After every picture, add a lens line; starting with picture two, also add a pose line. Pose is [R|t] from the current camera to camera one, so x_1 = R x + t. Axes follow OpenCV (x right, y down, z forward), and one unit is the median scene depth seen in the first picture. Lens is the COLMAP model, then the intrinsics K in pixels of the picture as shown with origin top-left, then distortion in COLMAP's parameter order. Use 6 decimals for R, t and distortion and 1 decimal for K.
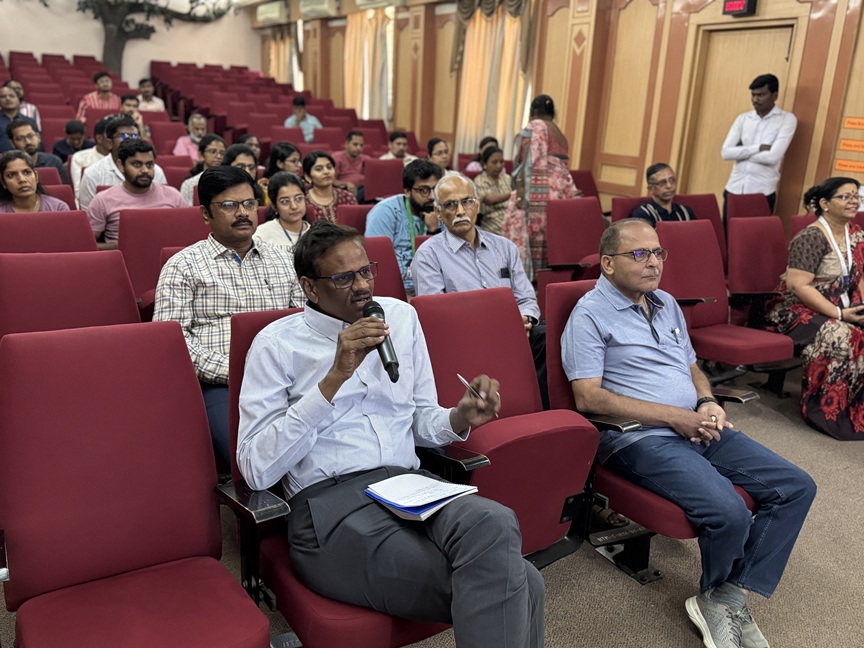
lens RADIAL K [[757.9, 0, 432.0], [0, 757.9, 324.0], [0, 0, 1]] dist [0.064921, -0.127494]
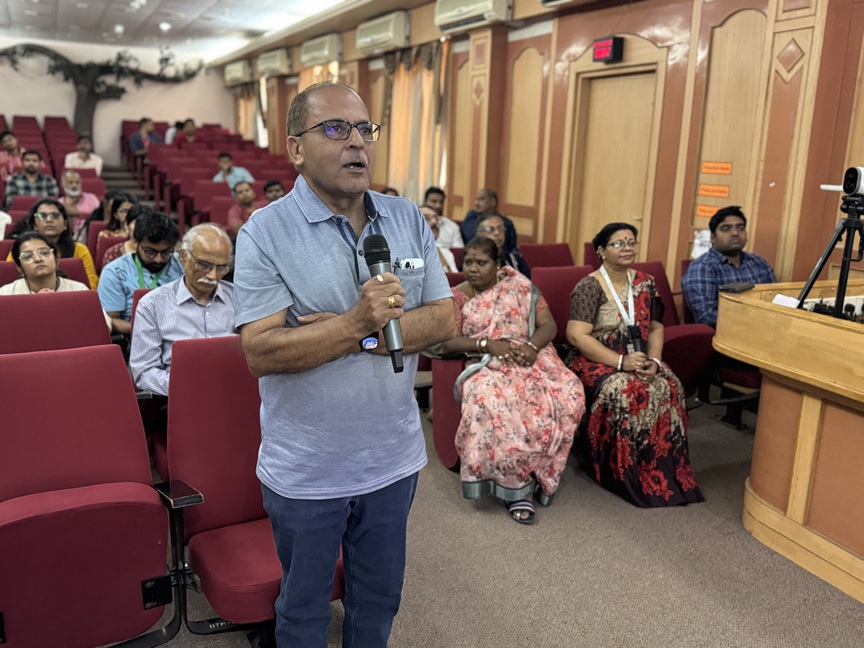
lens RADIAL K [[757.9, 0, 432.0], [0, 757.9, 324.0], [0, 0, 1]] dist [0.064921, -0.127494]
pose [[0.999225, -0.009593, -0.038186, 0.150985], [0.007070, 0.997816, -0.065682, -0.002609], [0.038733, 0.065361, 0.997110, 0.021237]]
